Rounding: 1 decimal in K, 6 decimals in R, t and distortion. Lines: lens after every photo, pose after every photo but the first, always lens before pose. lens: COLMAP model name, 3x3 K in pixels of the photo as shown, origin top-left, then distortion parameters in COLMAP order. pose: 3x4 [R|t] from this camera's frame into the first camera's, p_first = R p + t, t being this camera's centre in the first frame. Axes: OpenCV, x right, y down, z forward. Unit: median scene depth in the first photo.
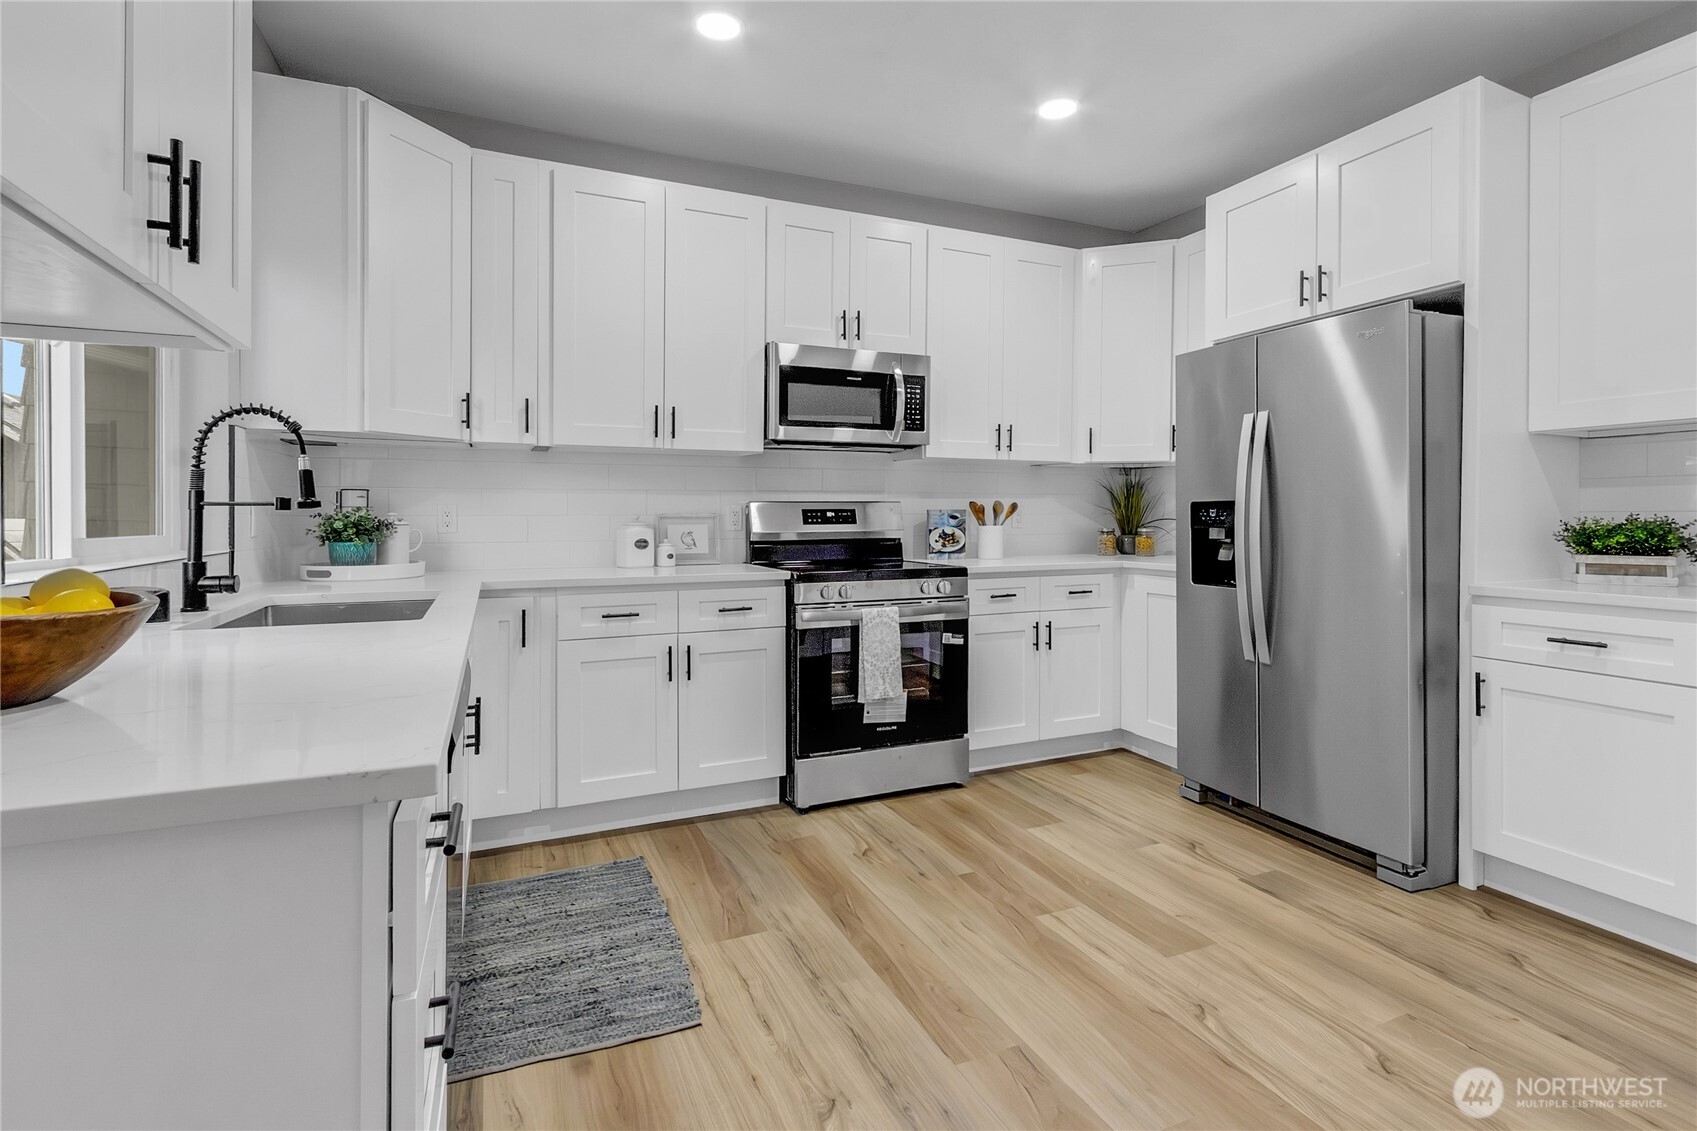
lens RADIAL K [[801.4, 0, 818.1], [0, 801.4, 518.4], [0, 0, 1]] dist [0.001934, -0.000846]
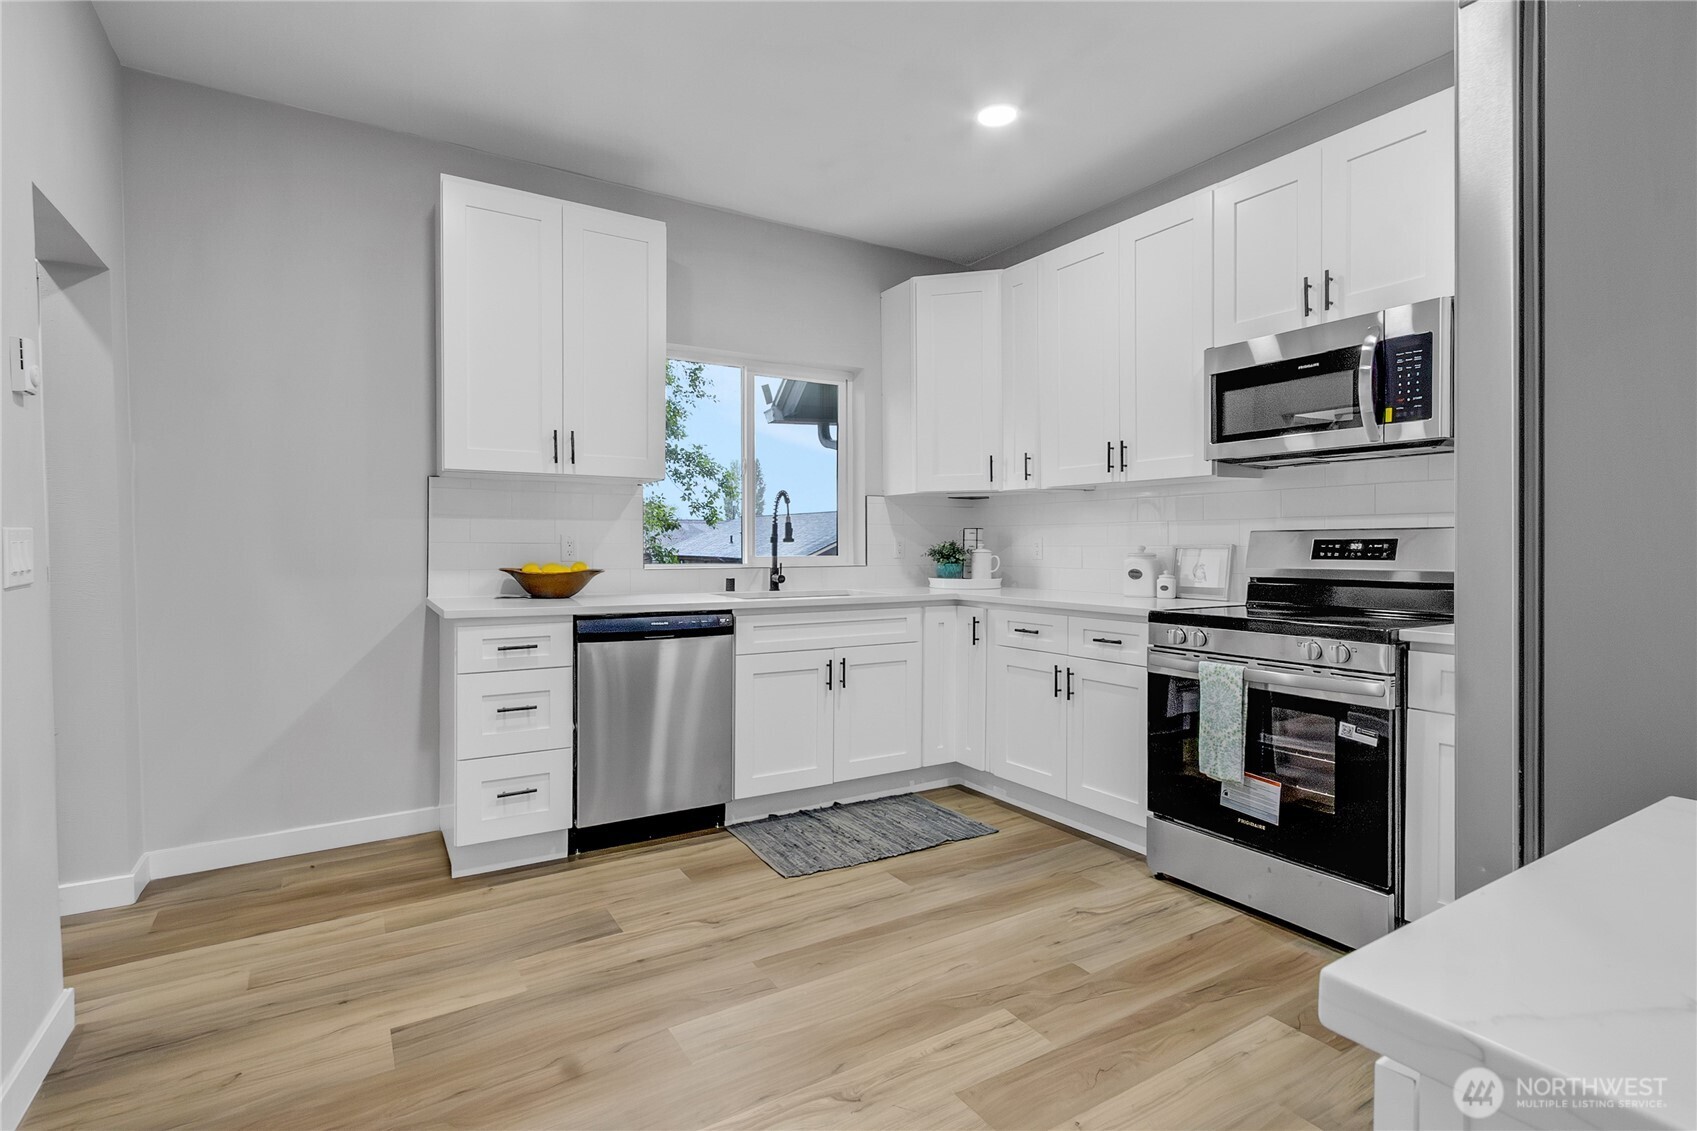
lens RADIAL K [[801.4, 0, 841.0], [0, 801.4, 552.9], [0, 0, 1]] dist [0.001934, -0.000846]
pose [[0.157767, 0.013754, -0.987381, 0.769278], [-0.003313, 0.999905, 0.013399, -0.008400], [0.987471, 0.001157, 0.157797, 0.478744]]
